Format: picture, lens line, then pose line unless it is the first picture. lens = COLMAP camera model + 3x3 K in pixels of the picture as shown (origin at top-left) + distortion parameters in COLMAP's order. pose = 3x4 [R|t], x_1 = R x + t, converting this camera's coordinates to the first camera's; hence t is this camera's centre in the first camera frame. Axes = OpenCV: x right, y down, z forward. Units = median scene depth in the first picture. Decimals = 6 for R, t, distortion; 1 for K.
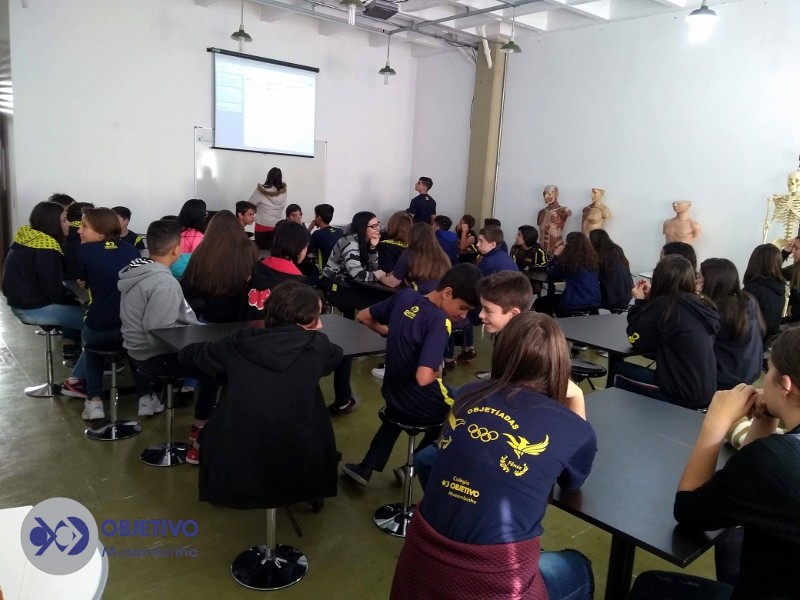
lens RADIAL K [[613.2, 0, 403.2], [0, 613.2, 301.9], [0, 0, 1]] dist [0.029251, -0.050379]
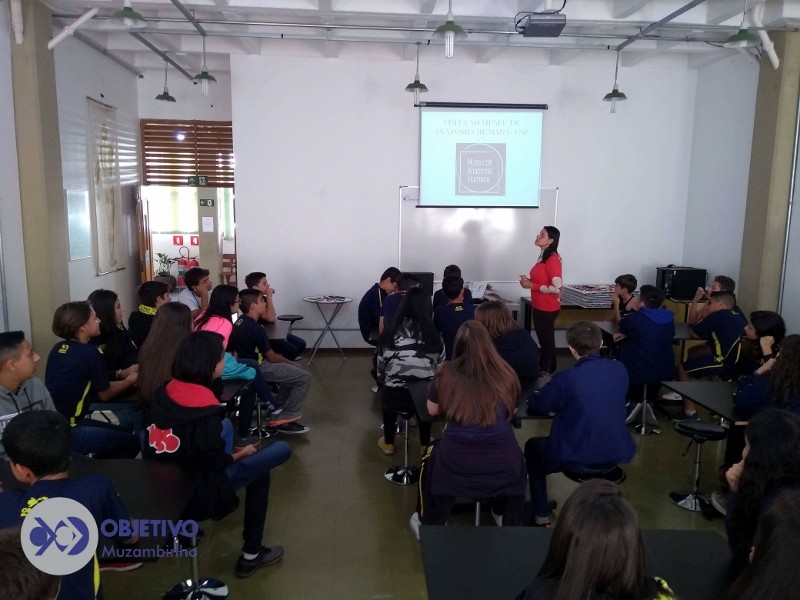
lens RADIAL K [[613.2, 0, 398.8], [0, 613.2, 298.7], [0, 0, 1]] dist [0.029251, -0.050379]
pose [[0.827411, 0.028224, -0.560887, 0.191854], [-0.060691, 0.997381, -0.039342, -0.072265], [0.558308, 0.066593, 0.826957, 0.219567]]
